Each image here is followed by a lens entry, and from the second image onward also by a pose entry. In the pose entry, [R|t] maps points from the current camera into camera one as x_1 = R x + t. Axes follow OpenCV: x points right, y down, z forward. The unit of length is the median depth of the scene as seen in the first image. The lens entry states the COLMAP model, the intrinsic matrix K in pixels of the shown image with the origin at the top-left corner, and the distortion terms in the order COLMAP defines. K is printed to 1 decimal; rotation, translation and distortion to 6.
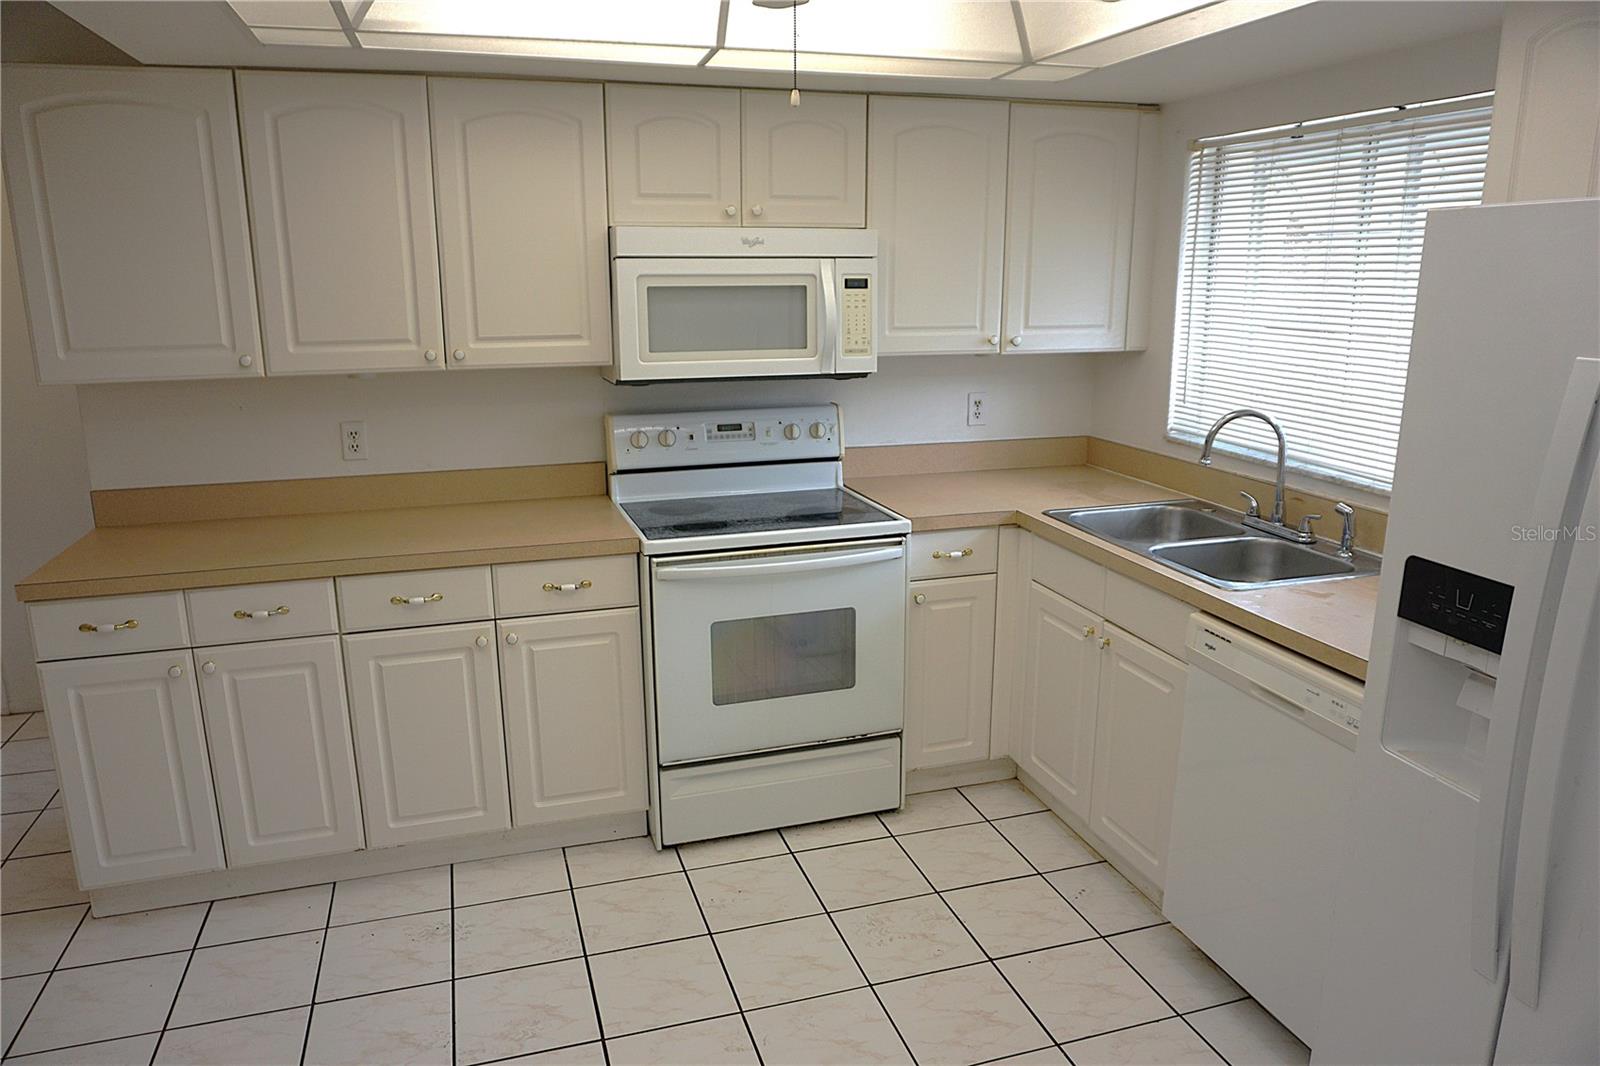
lens RADIAL K [[1080.9, 0, 803.1], [0, 1080.9, 531.7], [0, 0, 1]] dist [-0.055508, 0.017575]
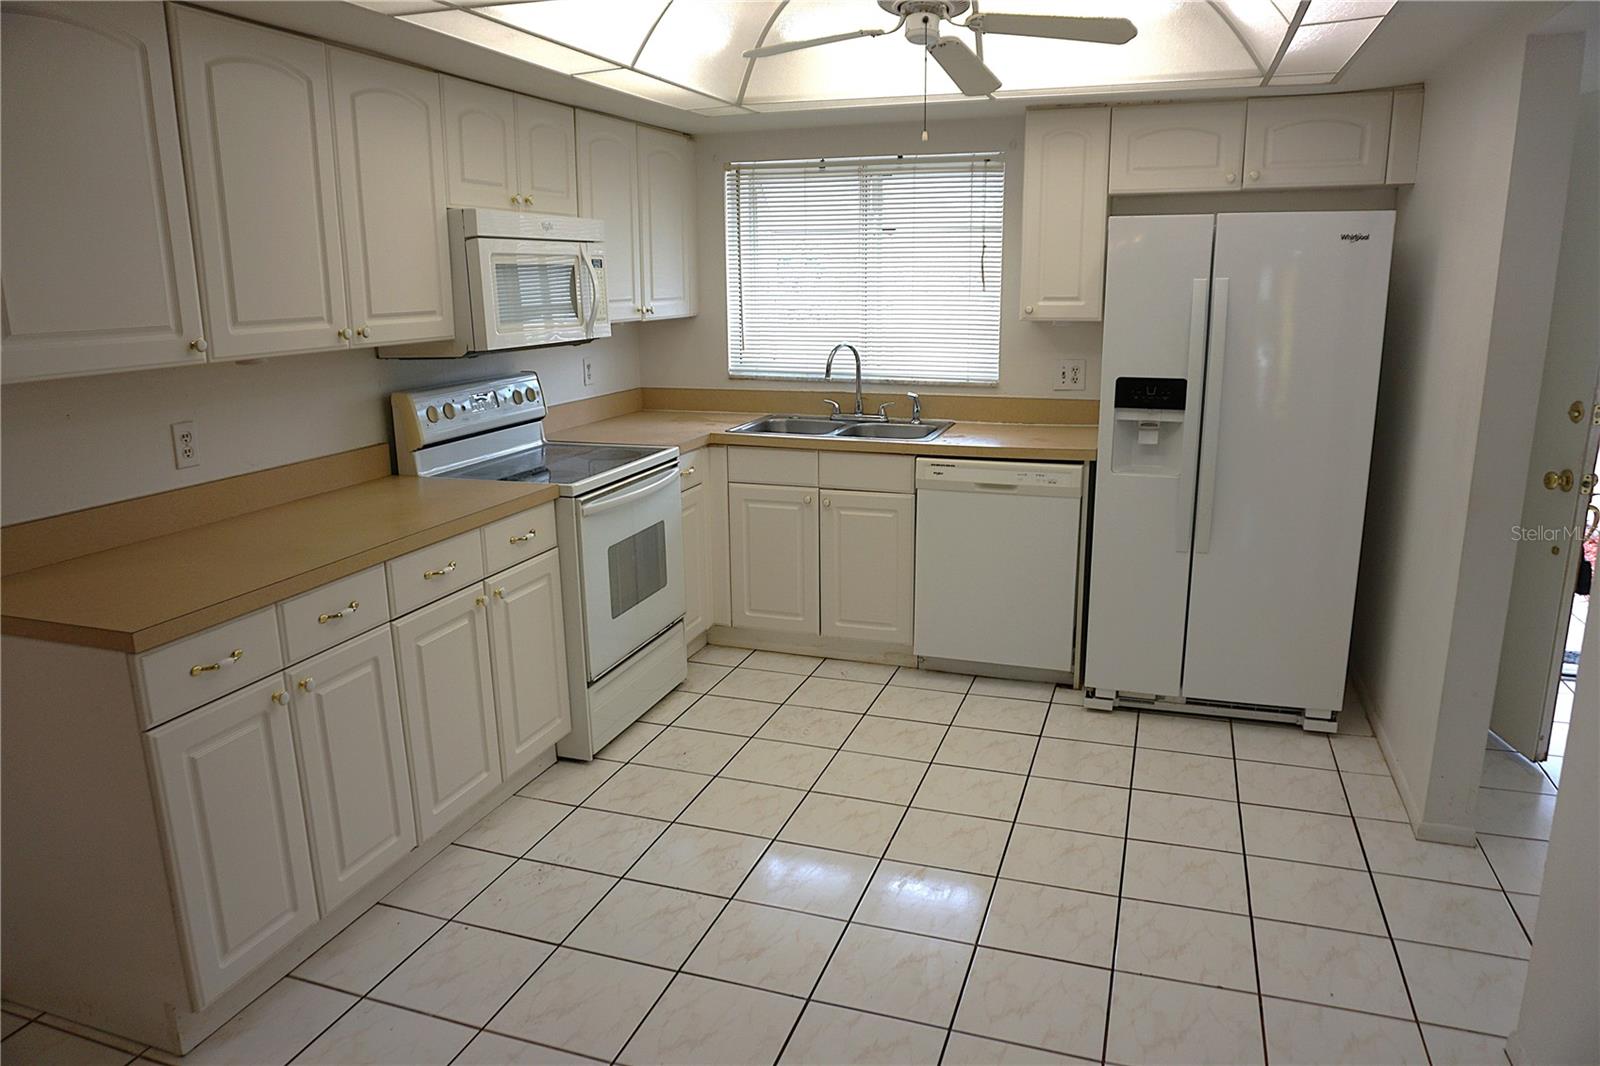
lens RADIAL K [[1080.9, 0, 808.1], [0, 1080.9, 536.7], [0, 0, 1]] dist [-0.055508, 0.017575]
pose [[0.589109, -0.192367, 0.784822, -0.849834], [0.197048, 0.976129, 0.091349, 0.007576], [-0.783660, 0.100833, 0.612952, 0.102622]]
